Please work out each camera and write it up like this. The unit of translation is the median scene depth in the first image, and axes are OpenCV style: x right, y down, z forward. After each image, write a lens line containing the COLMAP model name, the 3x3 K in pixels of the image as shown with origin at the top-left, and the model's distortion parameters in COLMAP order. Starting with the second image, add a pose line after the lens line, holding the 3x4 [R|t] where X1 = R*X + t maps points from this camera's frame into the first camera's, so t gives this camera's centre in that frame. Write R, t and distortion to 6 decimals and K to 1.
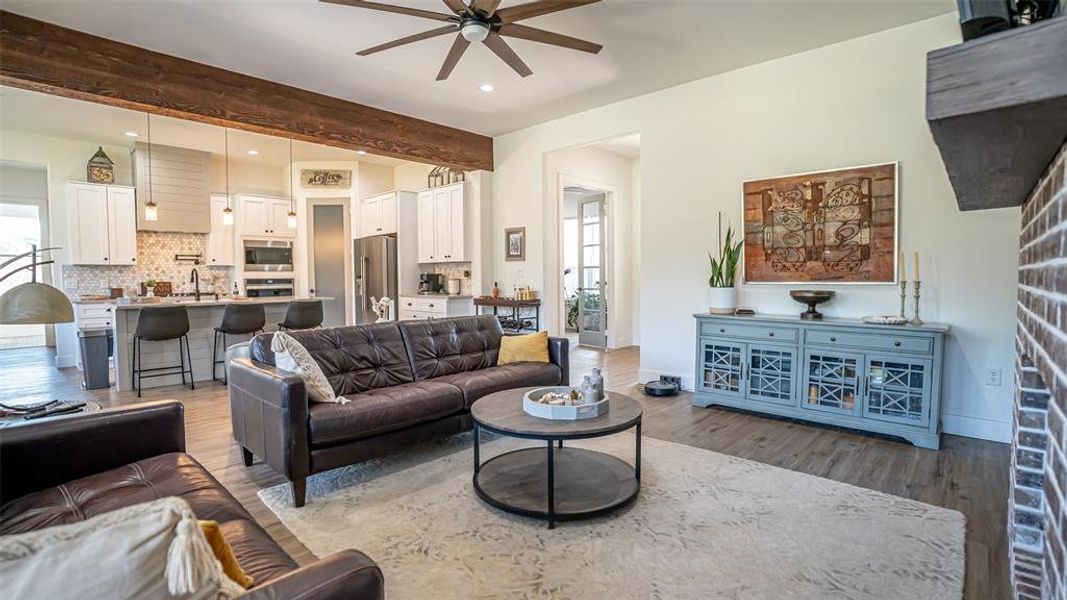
lens RADIAL K [[490.3, 0, 536.9], [0, 490.3, 291.8], [0, 0, 1]] dist [-0.039713, 0.004725]
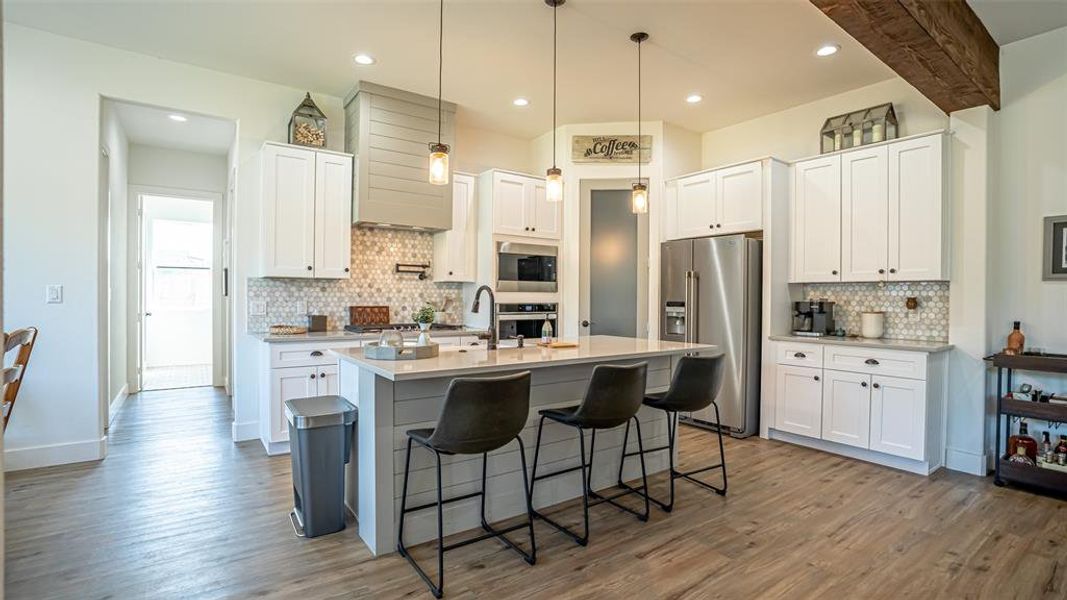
lens RADIAL K [[490.3, 0, 531.6], [0, 490.3, 293.4], [0, 0, 1]] dist [-0.039713, 0.004725]
pose [[0.982576, 0.016072, -0.185164, -0.449298], [-0.023243, 0.999059, -0.036622, -0.017823], [0.184402, 0.040287, 0.982025, 0.384888]]
